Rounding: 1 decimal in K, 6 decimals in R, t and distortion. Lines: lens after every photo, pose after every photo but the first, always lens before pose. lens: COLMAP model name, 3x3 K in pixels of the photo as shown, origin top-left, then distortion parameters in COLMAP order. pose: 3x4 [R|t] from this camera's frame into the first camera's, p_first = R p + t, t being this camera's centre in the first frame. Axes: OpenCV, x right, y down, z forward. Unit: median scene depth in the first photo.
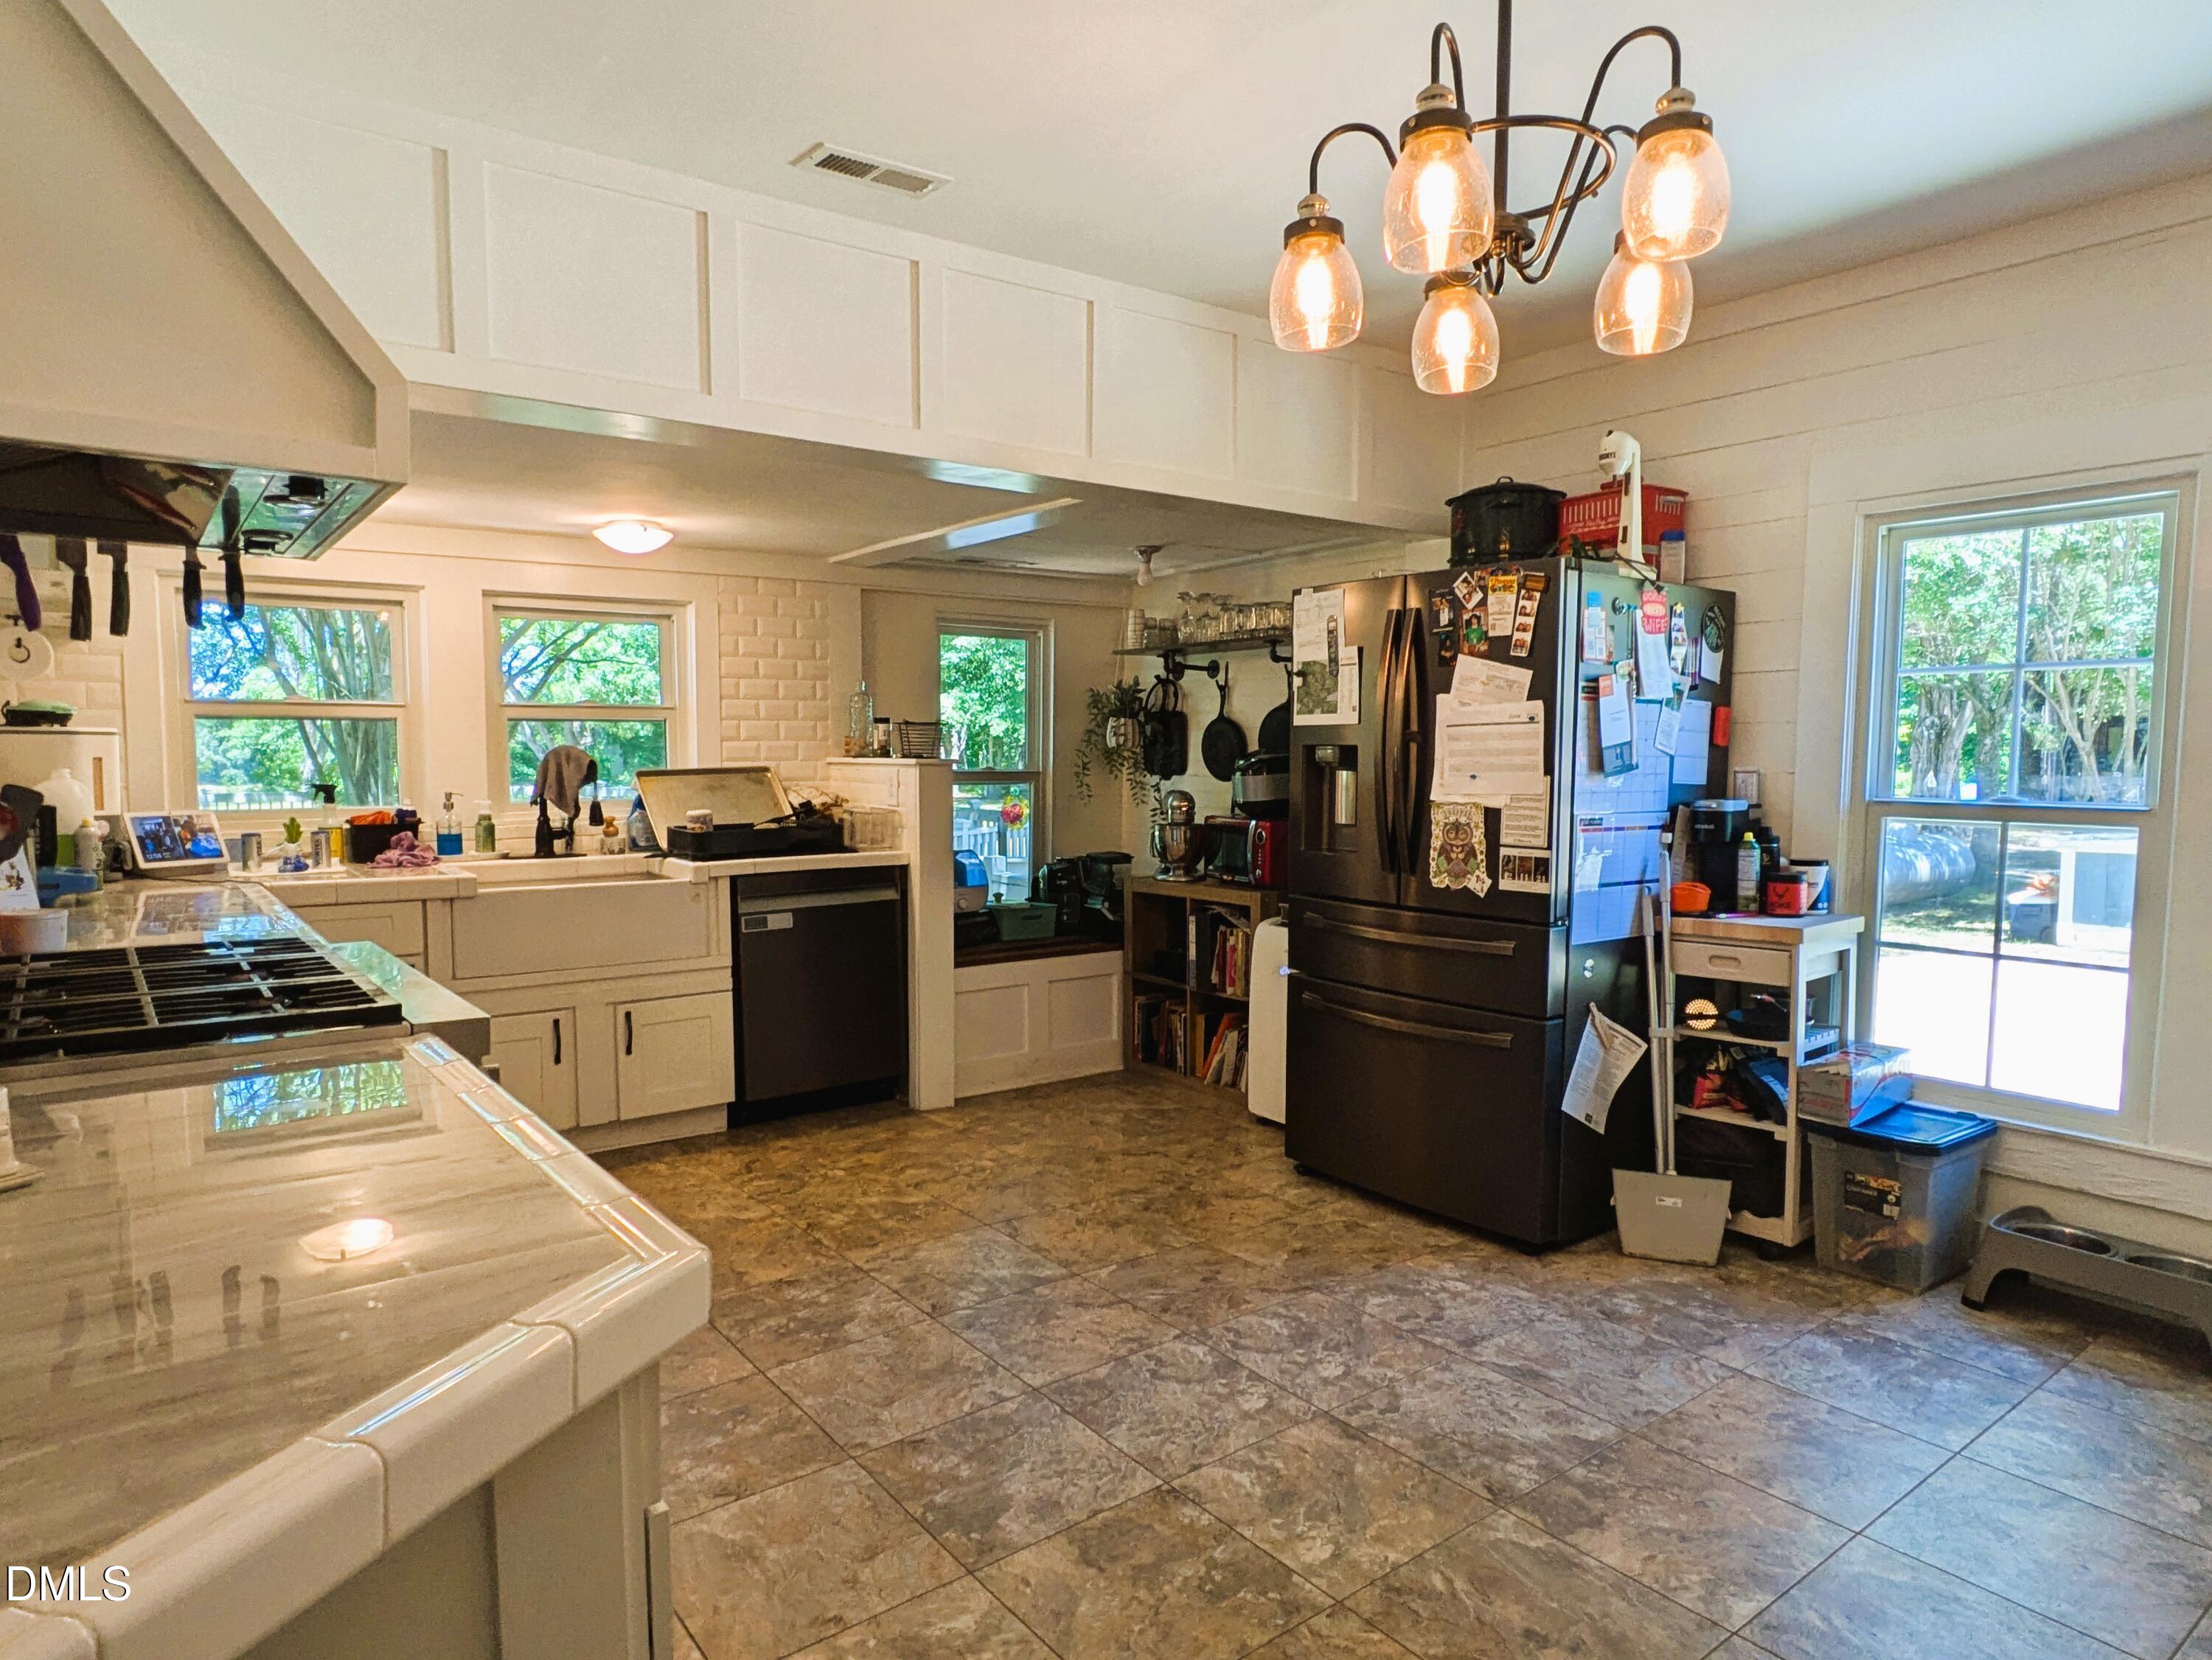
lens RADIAL K [[1327.4, 0, 1110.7], [0, 1327.4, 833.8], [0, 0, 1]] dist [-0.000530, 0.000022]
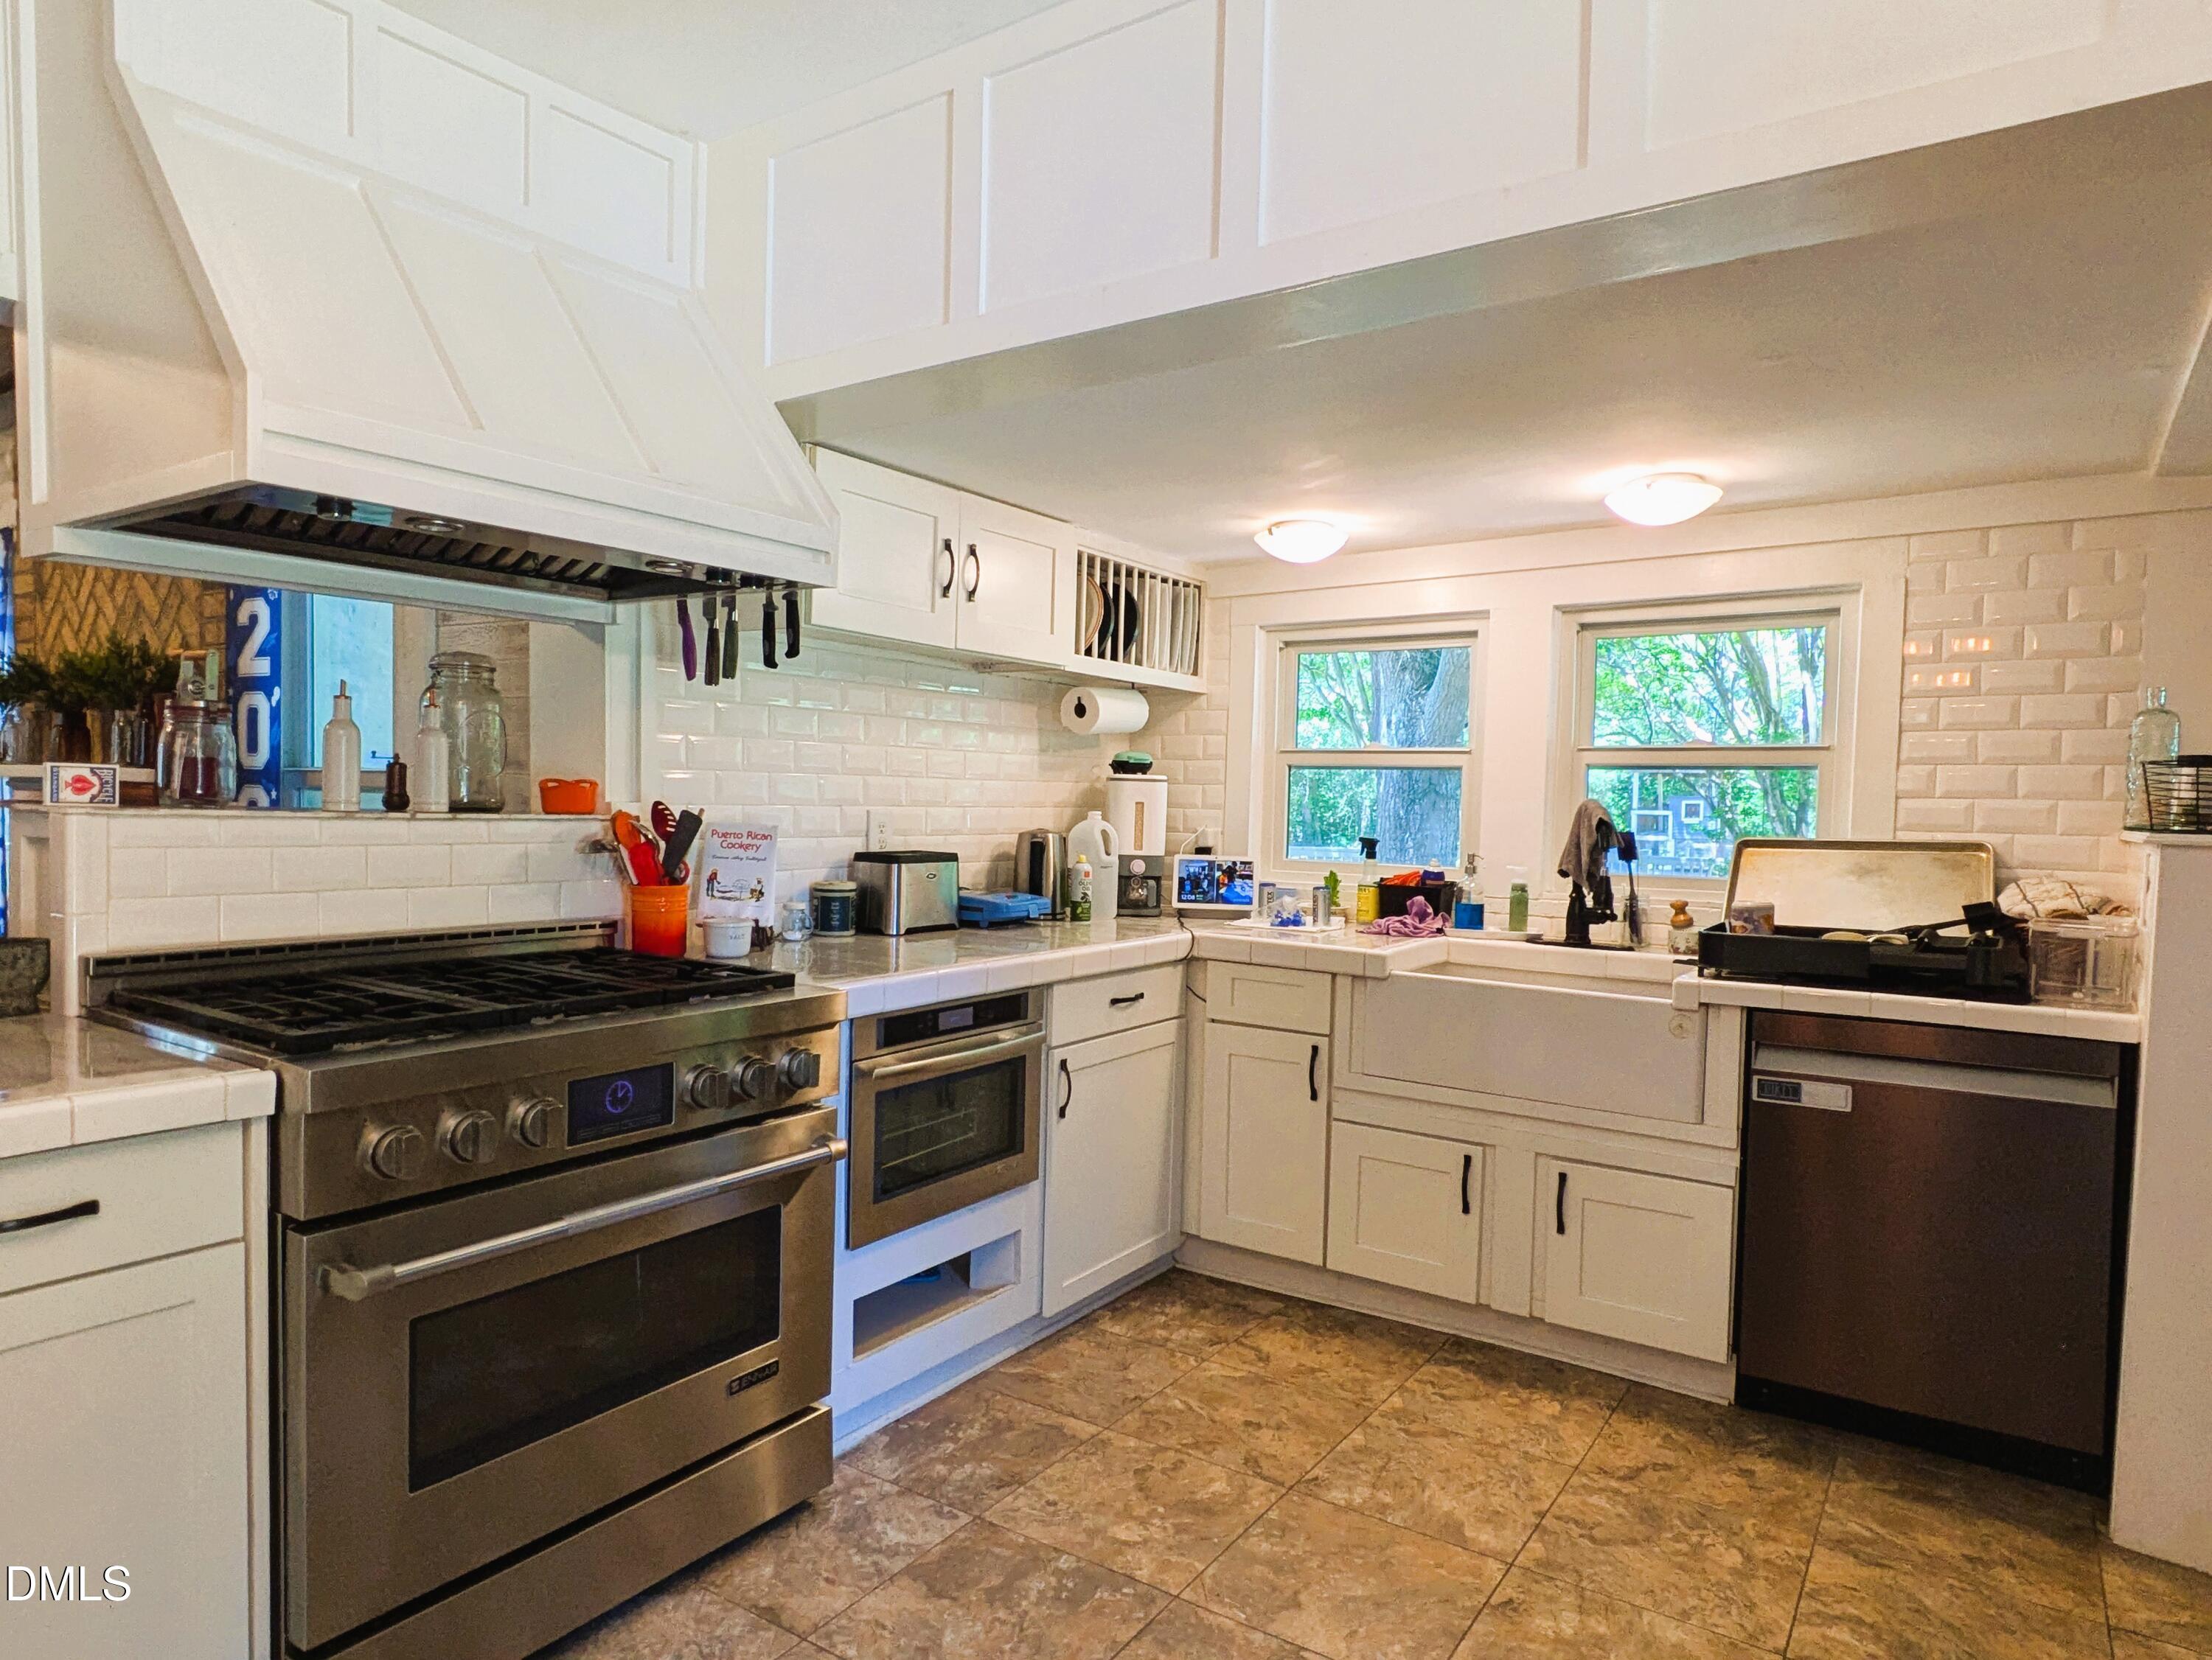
lens RADIAL K [[1327.4, 0, 1107.0], [0, 1327.4, 848.5], [0, 0, 1]] dist [-0.000530, 0.000022]
pose [[0.310569, 0.040512, -0.949687, 0.214358], [-0.085042, 0.996269, 0.014689, -0.026556], [0.946739, 0.076201, 0.312855, 0.509234]]
